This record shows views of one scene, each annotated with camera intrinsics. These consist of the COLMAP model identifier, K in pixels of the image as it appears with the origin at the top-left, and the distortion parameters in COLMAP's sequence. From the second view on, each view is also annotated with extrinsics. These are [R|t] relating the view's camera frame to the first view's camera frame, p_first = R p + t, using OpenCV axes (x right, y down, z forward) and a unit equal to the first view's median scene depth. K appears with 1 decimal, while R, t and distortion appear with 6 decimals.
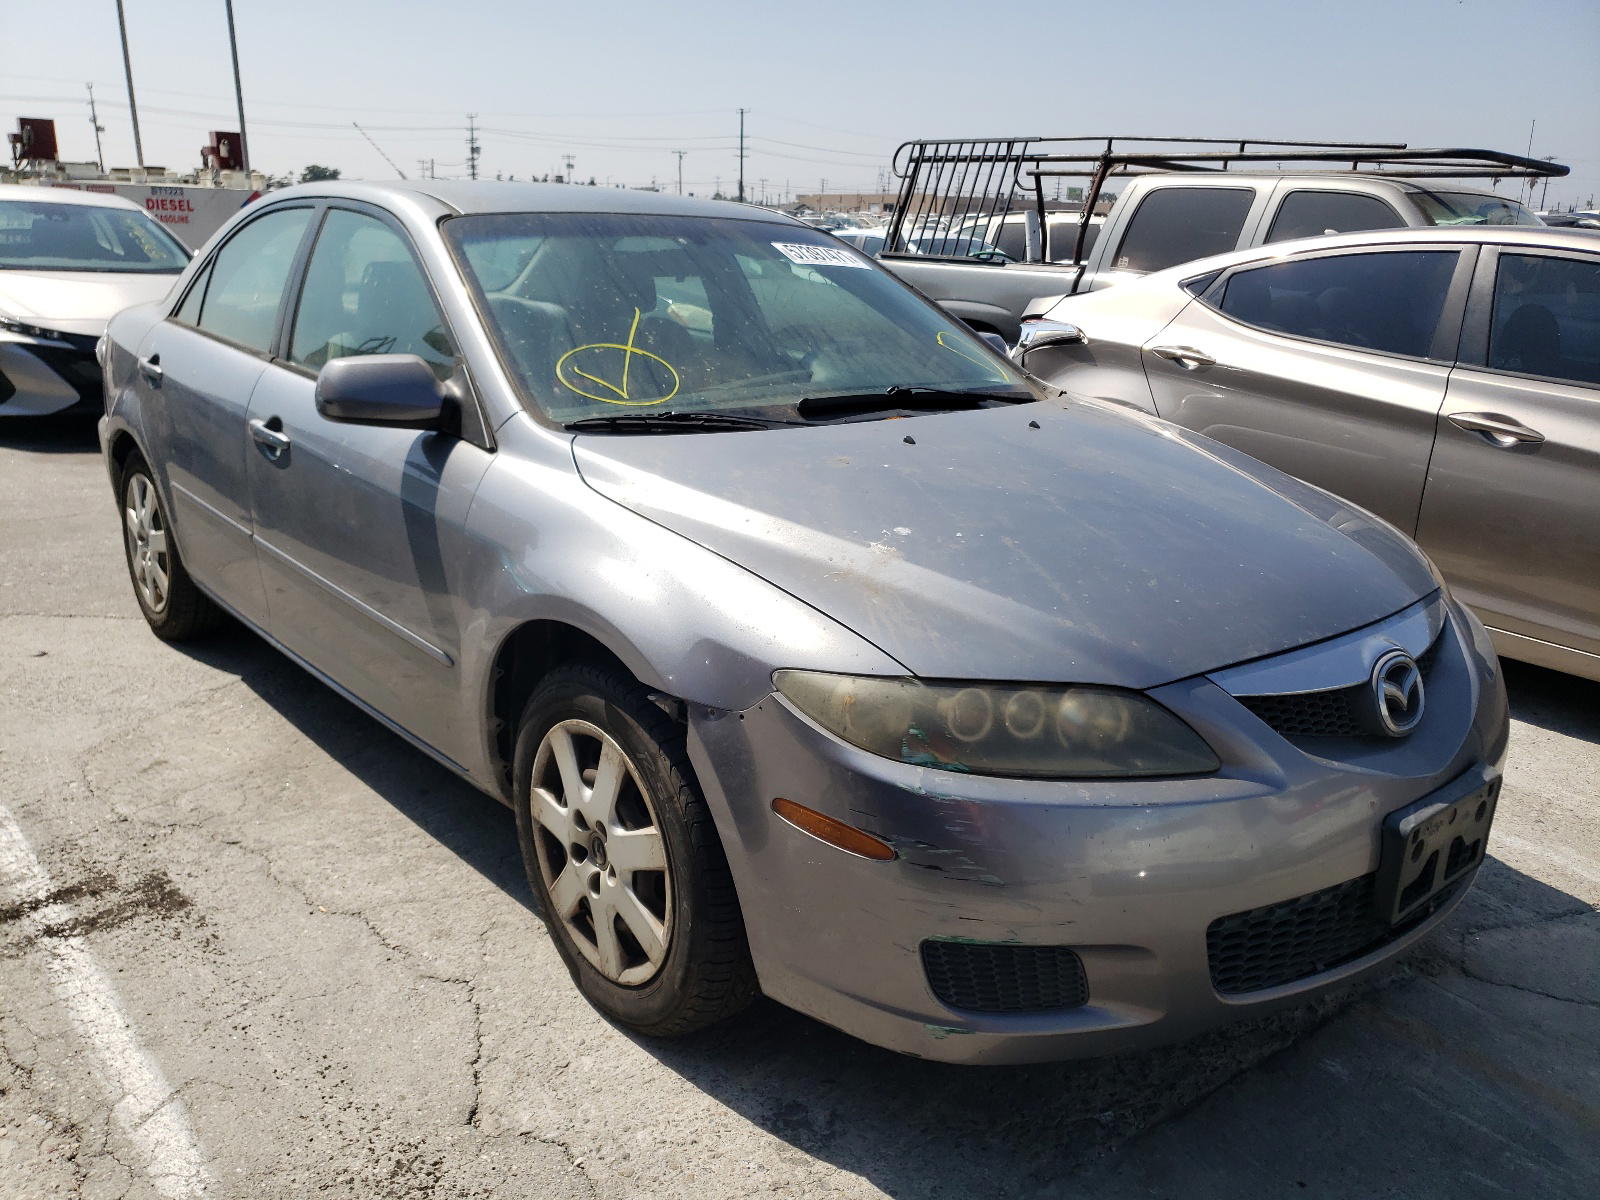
lens RADIAL K [[1244.7, 0, 800.0], [0, 1244.7, 600.0], [0, 0, 1]] dist [0.003585, 0.004299]
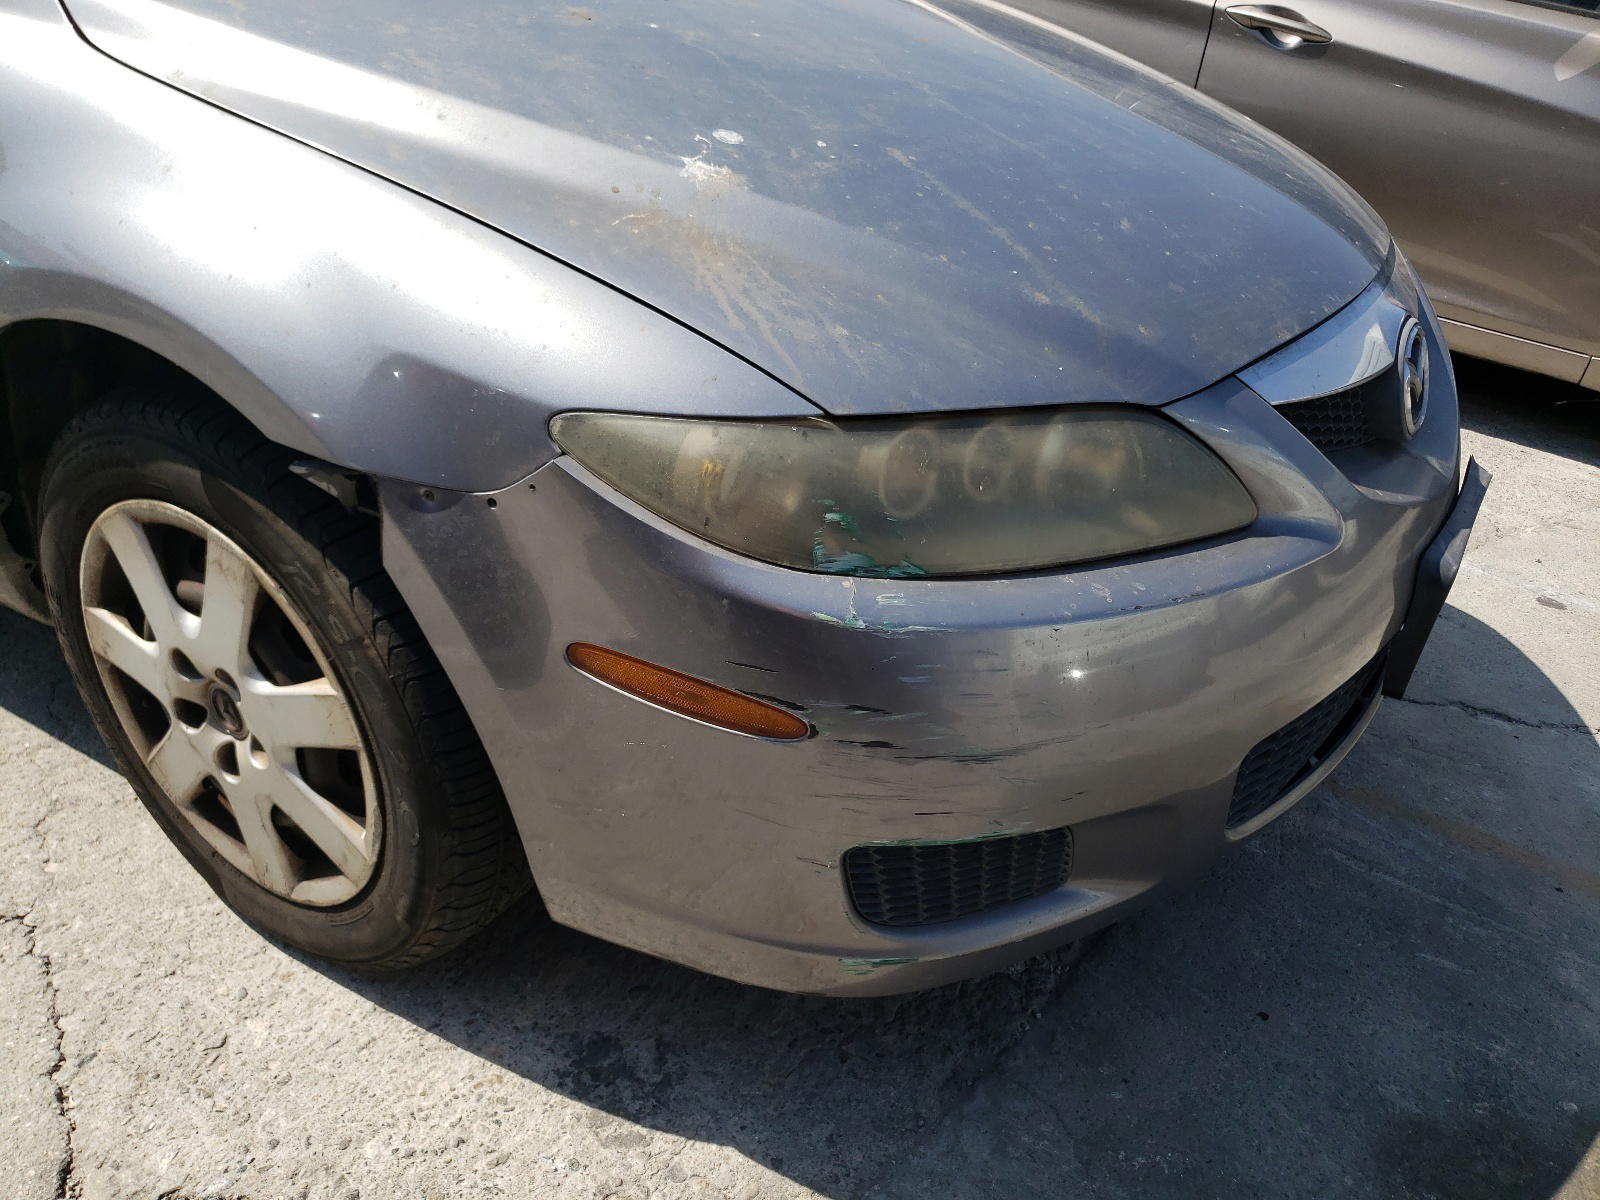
lens RADIAL K [[1255.7, 0, 800.0], [0, 1255.7, 600.0], [0, 0, 1]] dist [-0.001877, 0.051606]
pose [[0.953129, -0.107880, 0.282678, -0.069181], [0.028016, 0.961729, 0.272567, -0.008415], [-0.301264, -0.251872, 0.919674, 0.404020]]
